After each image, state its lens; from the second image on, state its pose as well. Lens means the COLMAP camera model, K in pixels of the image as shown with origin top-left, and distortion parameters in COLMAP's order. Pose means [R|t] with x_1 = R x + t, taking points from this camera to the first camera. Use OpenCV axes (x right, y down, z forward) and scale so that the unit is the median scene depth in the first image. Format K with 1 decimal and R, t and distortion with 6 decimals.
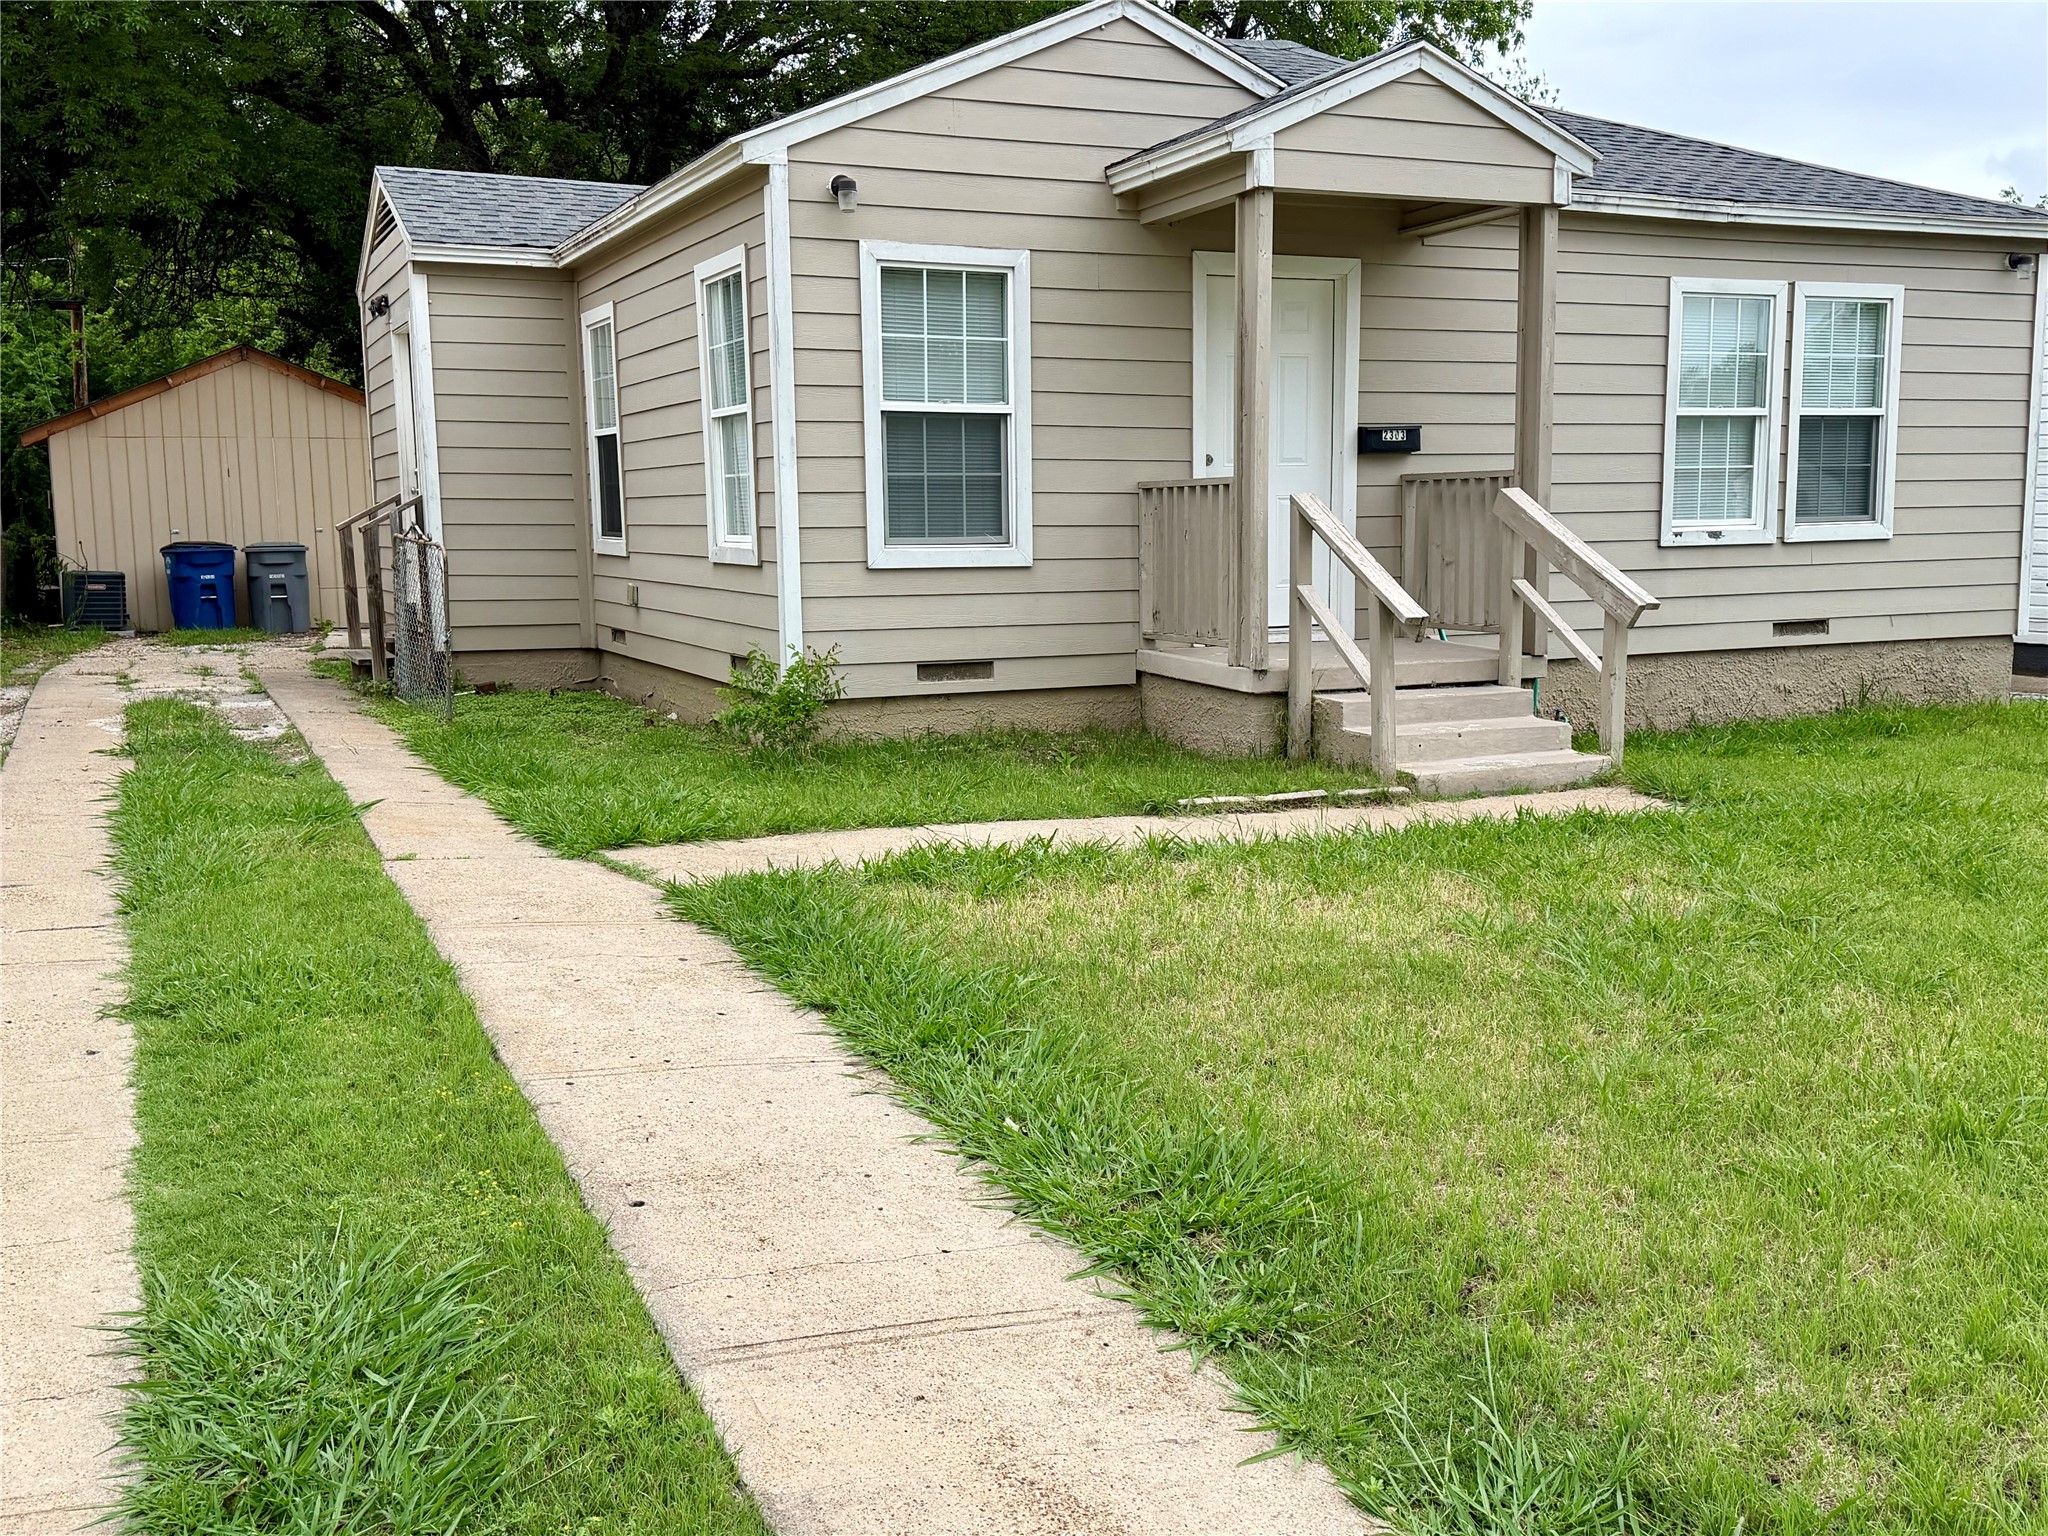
lens RADIAL K [[1965.3, 0, 1021.1], [0, 1965.3, 800.9], [0, 0, 1]] dist [0.104294, -0.250761]
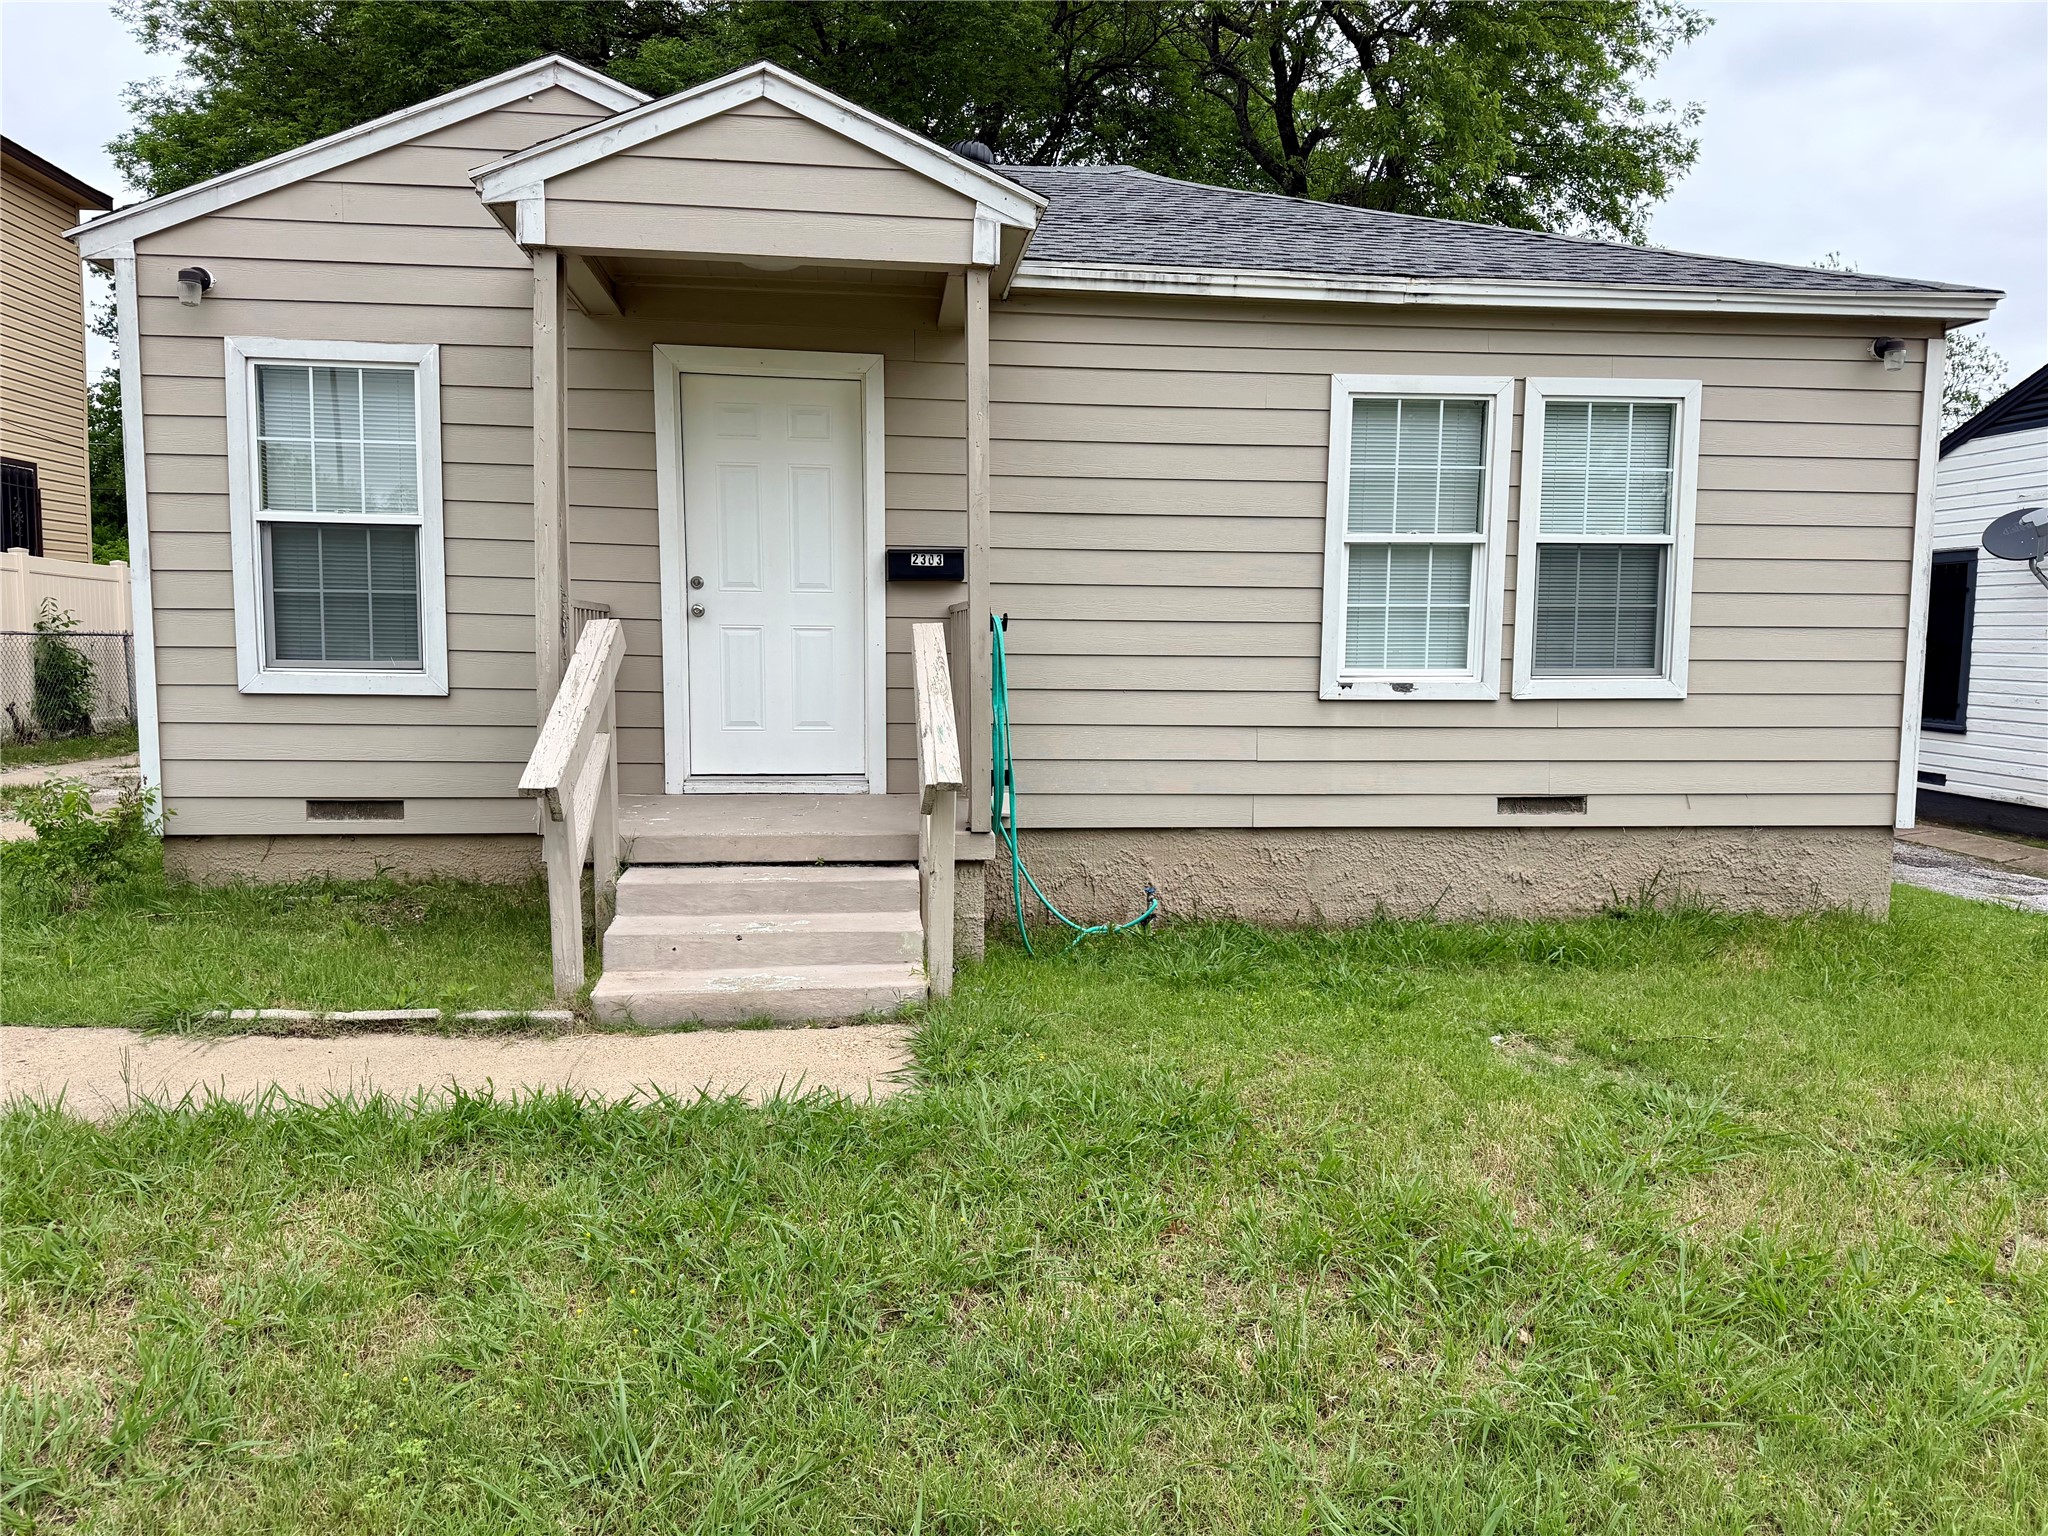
lens RADIAL K [[1463.9, 0, 1024.0], [0, 1463.9, 768.0], [0, 0, 1]] dist [0.127831, -0.238082]
pose [[0.951088, 0.050024, -0.304843, 0.426160], [-0.067072, 0.996701, -0.045703, -0.068675], [0.301551, 0.063914, 0.951305, 0.413212]]
